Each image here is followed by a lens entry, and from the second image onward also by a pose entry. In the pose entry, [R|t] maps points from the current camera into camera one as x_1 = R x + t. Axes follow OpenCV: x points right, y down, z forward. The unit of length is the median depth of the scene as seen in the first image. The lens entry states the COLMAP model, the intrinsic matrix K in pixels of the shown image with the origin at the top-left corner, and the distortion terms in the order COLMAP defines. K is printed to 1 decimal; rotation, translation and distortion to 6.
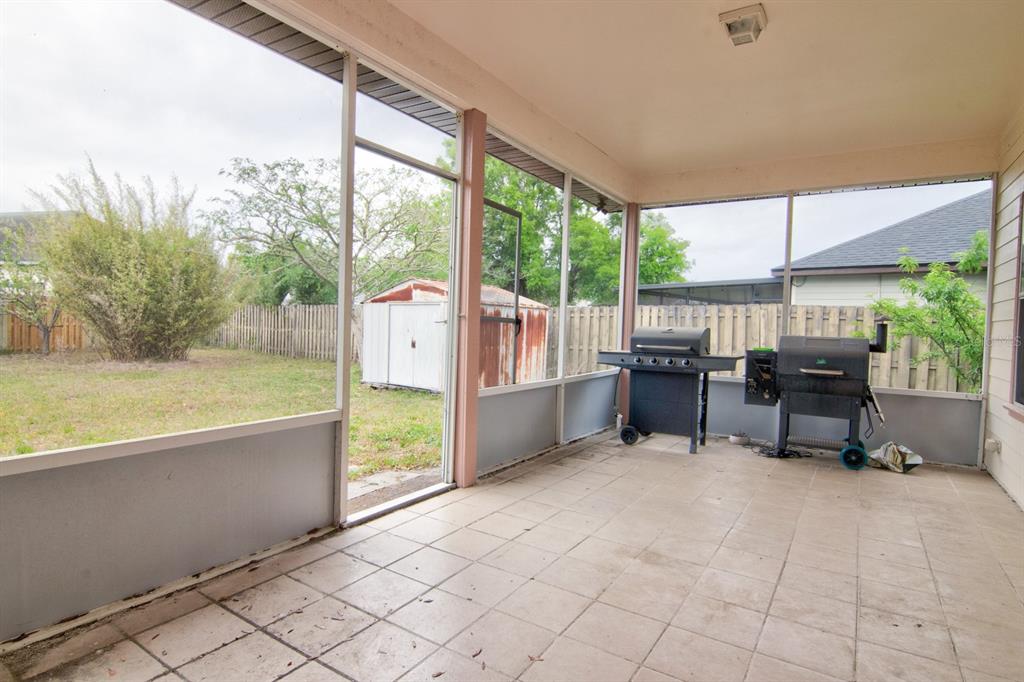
lens RADIAL K [[544.9, 0, 512.8], [0, 544.9, 341.1], [0, 0, 1]] dist [-0.004506, -0.001771]
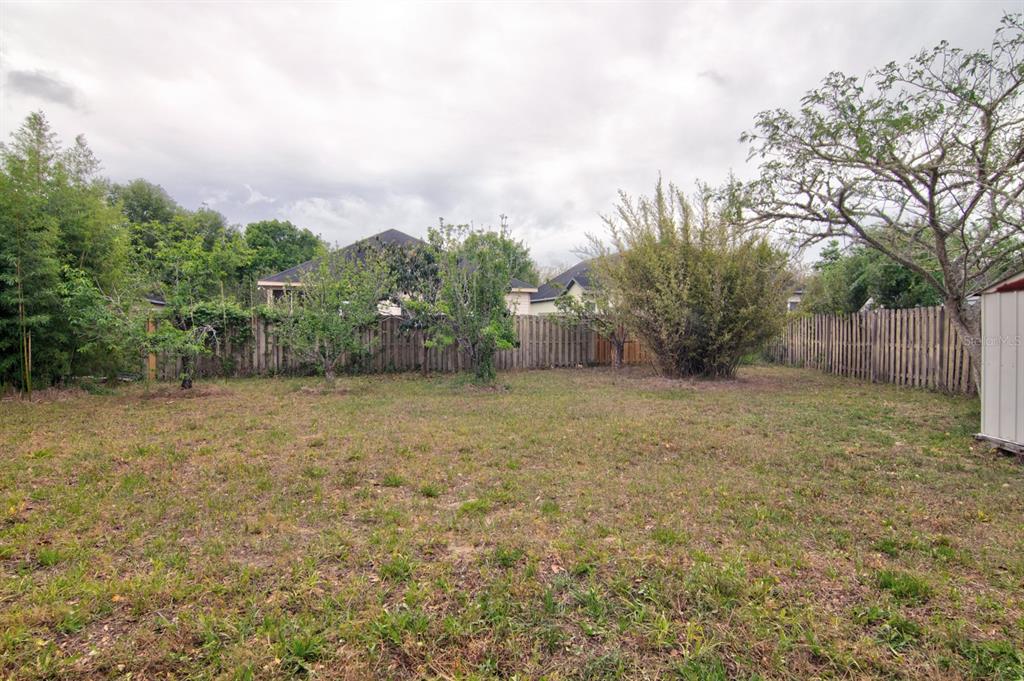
lens RADIAL K [[544.9, 0, 511.9], [0, 544.9, 339.9], [0, 0, 1]] dist [-0.004506, -0.001771]
pose [[0.534511, -0.011640, -0.845082, -0.049549], [-0.012923, 0.999676, -0.021944, -0.004676], [0.845063, 0.022650, 0.534187, 0.236498]]
